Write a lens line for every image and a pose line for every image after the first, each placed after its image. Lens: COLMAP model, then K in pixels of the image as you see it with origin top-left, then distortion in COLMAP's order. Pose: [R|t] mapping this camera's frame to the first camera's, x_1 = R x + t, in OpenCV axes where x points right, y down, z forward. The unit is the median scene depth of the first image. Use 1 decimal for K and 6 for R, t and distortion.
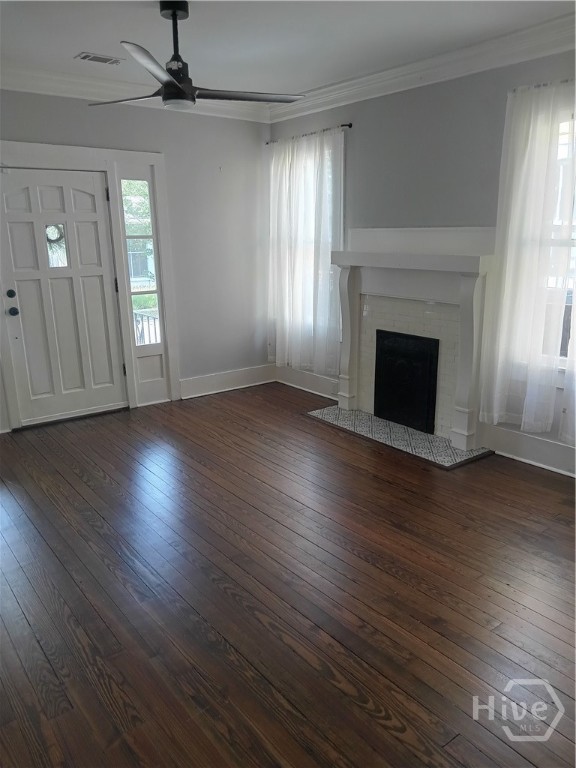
lens RADIAL K [[569.4, 0, 286.1], [0, 569.4, 379.8], [0, 0, 1]] dist [0.045716, -0.089236]
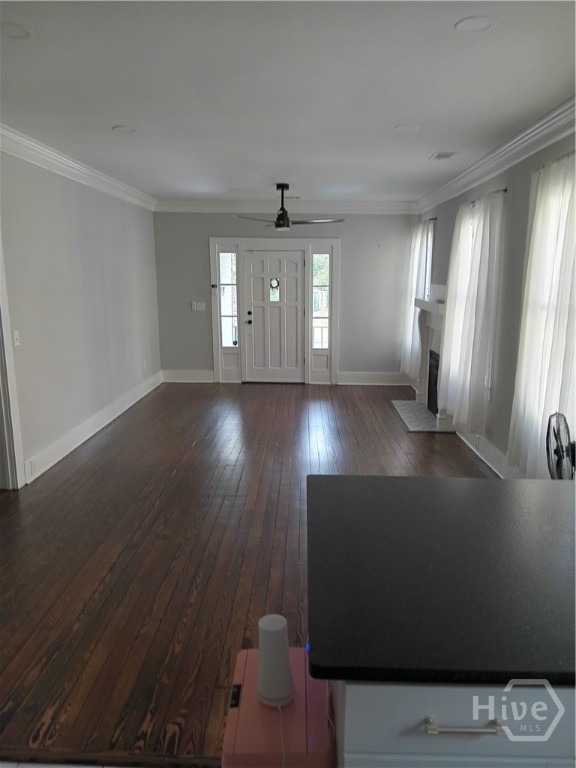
lens RADIAL K [[569.4, 0, 286.1], [0, 569.4, 379.8], [0, 0, 1]] dist [0.045716, -0.089236]
pose [[0.770489, 0.129031, -0.624257, 0.804838], [-0.168287, 0.985730, -0.003962, 0.058904], [0.614838, 0.108107, 0.781209, -0.403083]]
